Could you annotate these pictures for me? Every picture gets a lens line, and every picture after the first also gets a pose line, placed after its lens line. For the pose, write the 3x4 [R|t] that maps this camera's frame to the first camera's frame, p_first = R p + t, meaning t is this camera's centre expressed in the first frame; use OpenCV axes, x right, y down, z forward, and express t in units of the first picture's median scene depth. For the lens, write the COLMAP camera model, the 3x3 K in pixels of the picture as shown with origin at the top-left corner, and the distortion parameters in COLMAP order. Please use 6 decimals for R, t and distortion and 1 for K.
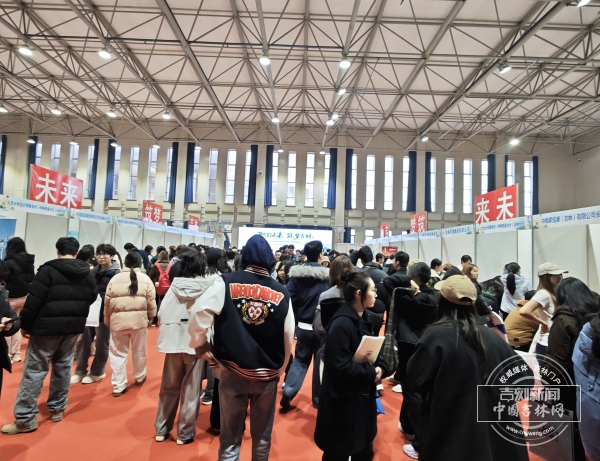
lens RADIAL K [[337.7, 0, 296.8], [0, 337.7, 233.2], [0, 0, 1]] dist [0.027970, 0.001414]
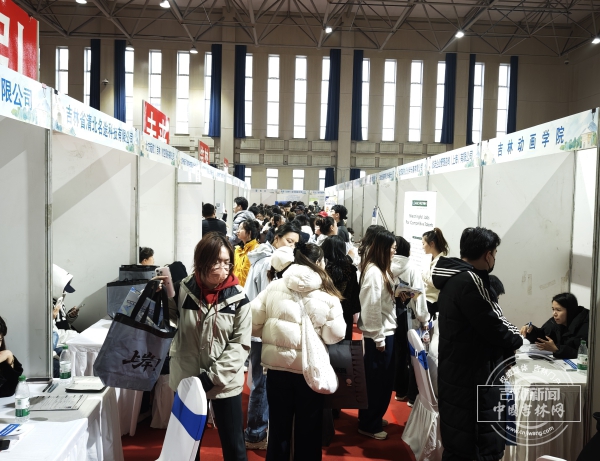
lens RADIAL K [[493.3, 0, 301.1], [0, 493.3, 226.3], [0, 0, 1]] dist [0.018255, -0.006910]
pose [[0.998920, -0.020905, 0.041485, 0.228218], [0.016760, 0.995059, 0.097864, 0.010123], [-0.043326, -0.097063, 0.994335, 0.000695]]
